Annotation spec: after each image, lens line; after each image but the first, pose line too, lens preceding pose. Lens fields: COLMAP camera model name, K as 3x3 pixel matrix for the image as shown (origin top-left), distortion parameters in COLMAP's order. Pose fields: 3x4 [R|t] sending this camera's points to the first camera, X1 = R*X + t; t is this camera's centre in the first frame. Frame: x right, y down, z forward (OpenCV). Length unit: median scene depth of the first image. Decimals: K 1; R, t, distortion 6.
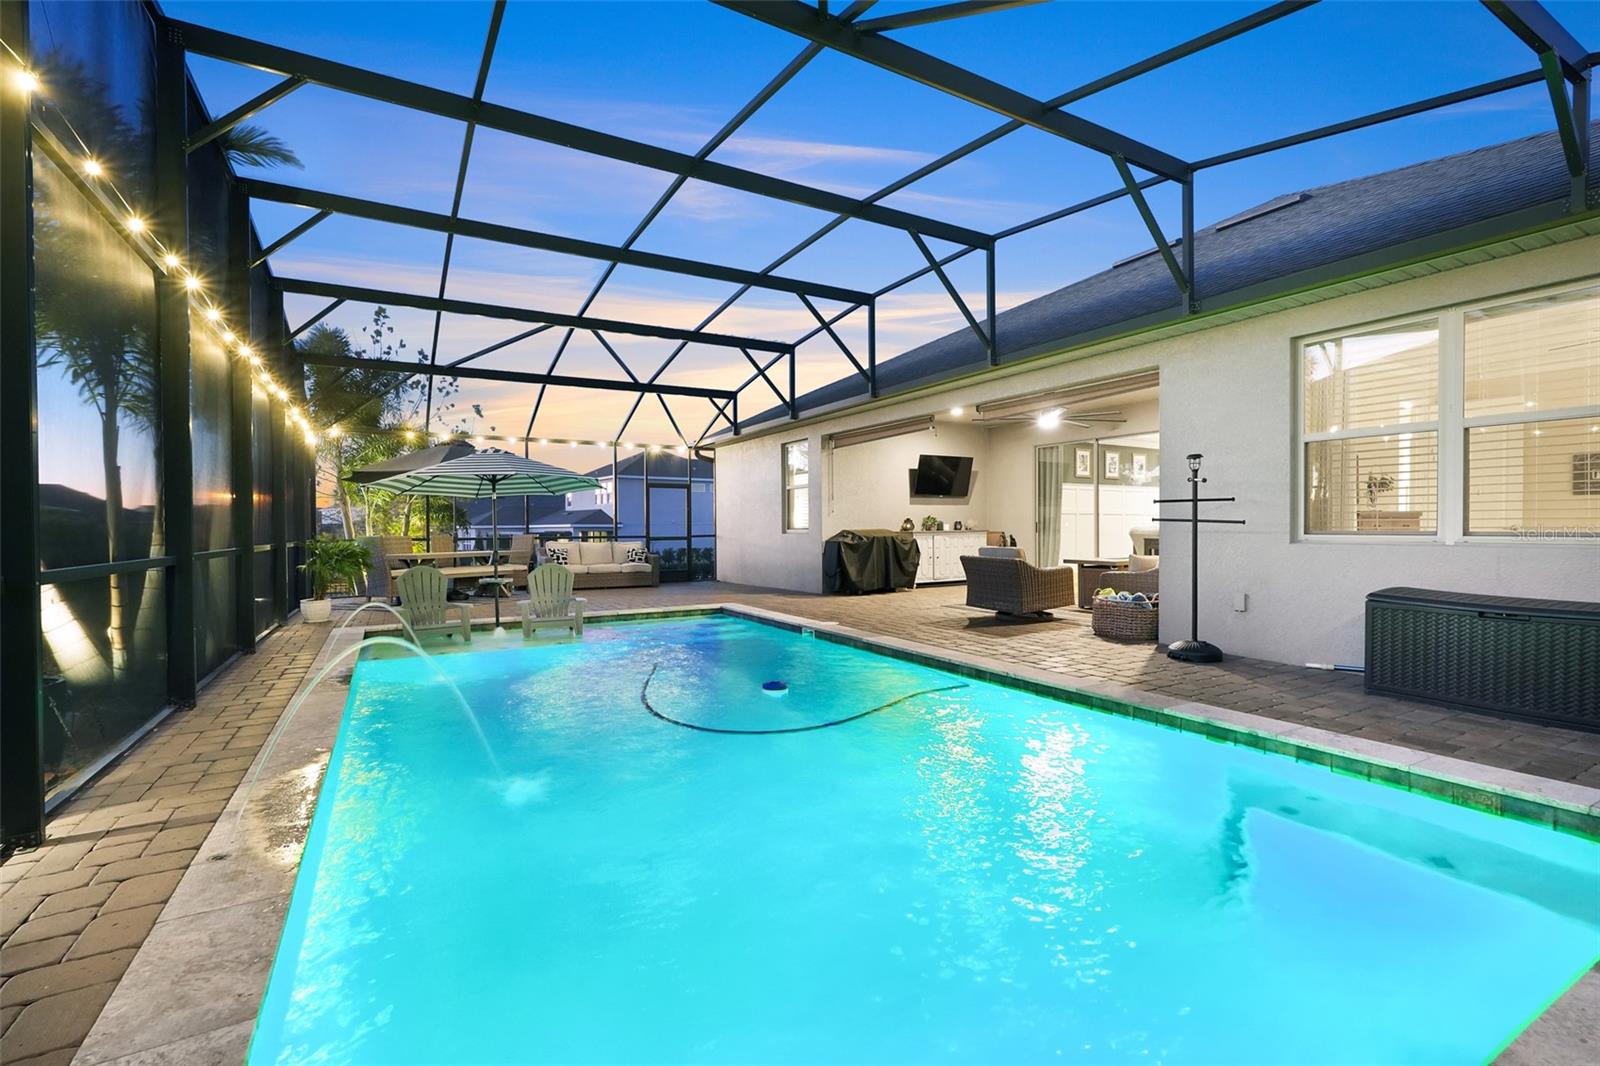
lens RADIAL K [[711.2, 0, 797.8], [0, 711.2, 532.0], [0, 0, 1]] dist [-0.012123, 0.005604]
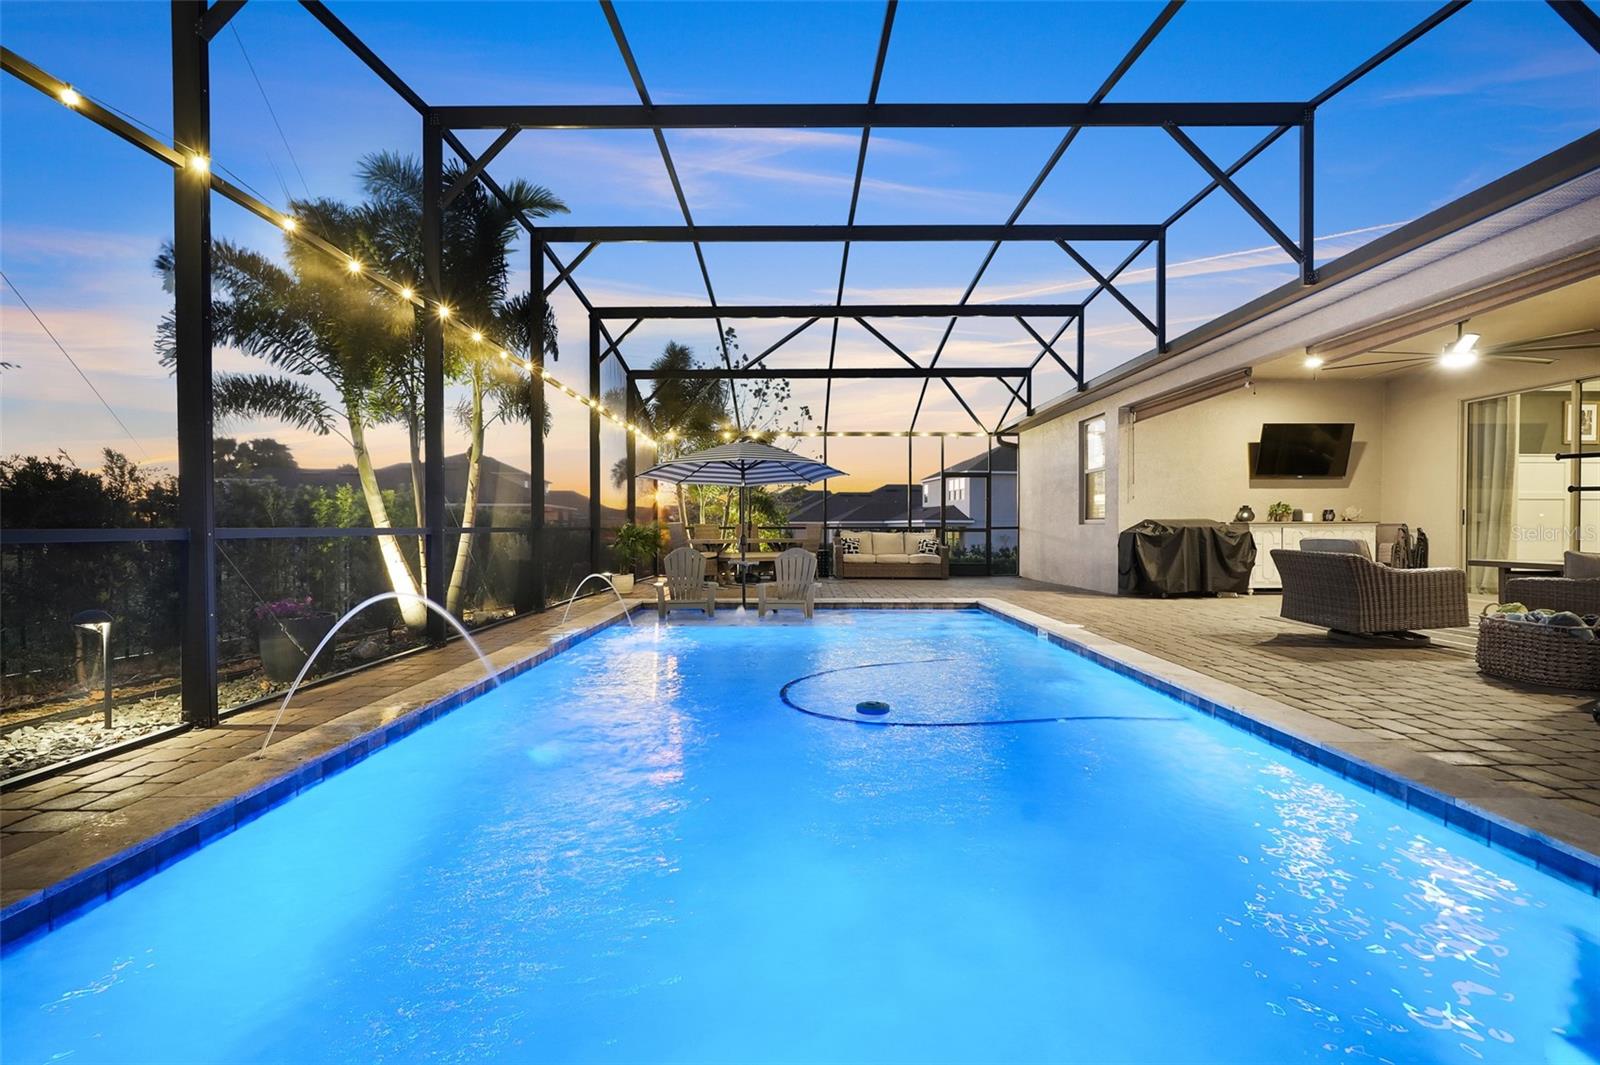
lens RADIAL K [[706.5, 0, 800.0], [0, 706.5, 532.5], [0, 0, 1]] dist [-0.009062, 0.000750]
pose [[0.869911, 0.011097, -0.493083, 0.118911], [-0.009354, 0.999938, 0.006001, 0.011250], [0.493119, -0.000608, 0.869961, 0.083001]]
